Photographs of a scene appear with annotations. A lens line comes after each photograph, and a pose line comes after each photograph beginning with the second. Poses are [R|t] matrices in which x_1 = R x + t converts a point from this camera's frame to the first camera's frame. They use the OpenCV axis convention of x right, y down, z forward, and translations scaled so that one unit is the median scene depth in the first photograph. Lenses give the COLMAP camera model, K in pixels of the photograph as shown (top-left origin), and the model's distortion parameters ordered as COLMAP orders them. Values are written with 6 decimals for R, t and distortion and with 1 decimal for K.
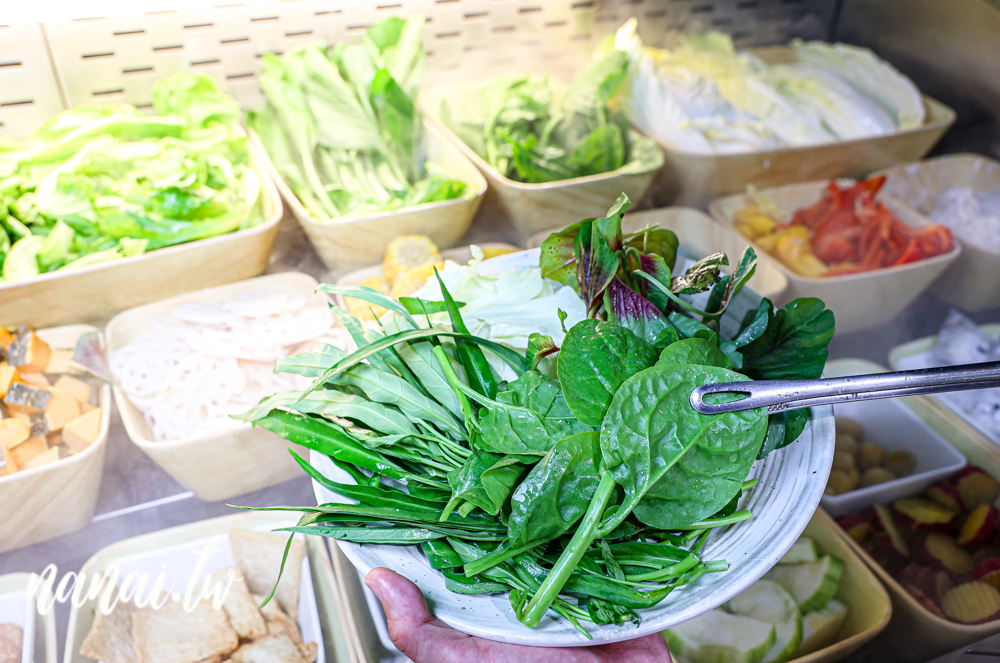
lens RADIAL K [[891.9, 0, 500.0], [0, 891.9, 331.5], [0, 0, 1]] dist [-0.101982, 0.001481]
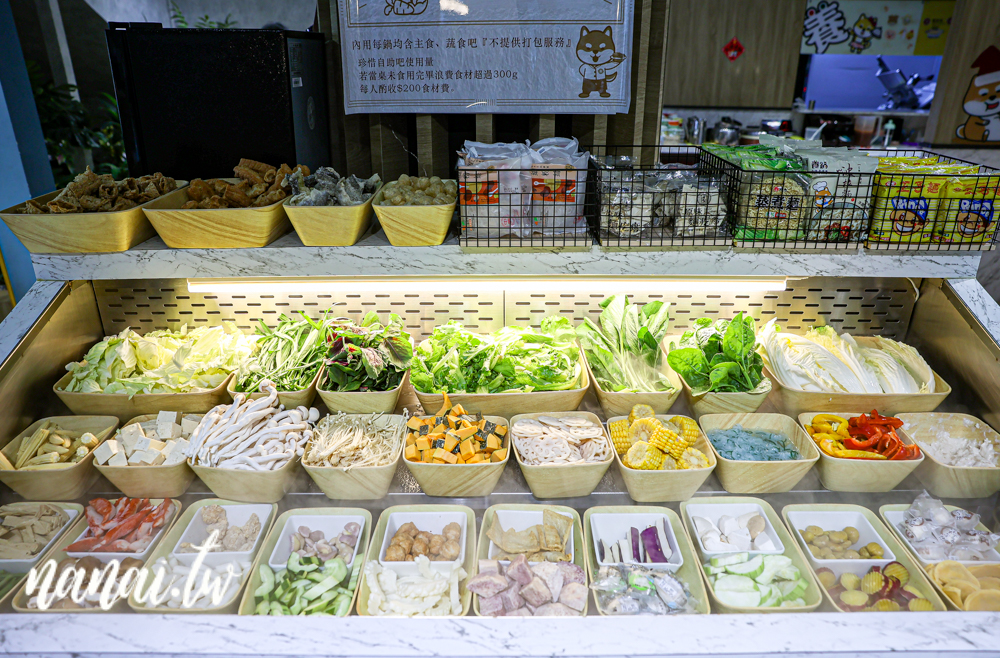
lens RADIAL K [[711.5, 0, 500.0], [0, 711.5, 329.0], [0, 0, 1]] dist [-0.000887, 0.006908]
pose [[0.925740, 0.134785, -0.353324, 0.161230], [-0.206542, 0.962870, -0.173846, 0.089729], [0.316773, 0.233913, 0.919206, -0.760468]]
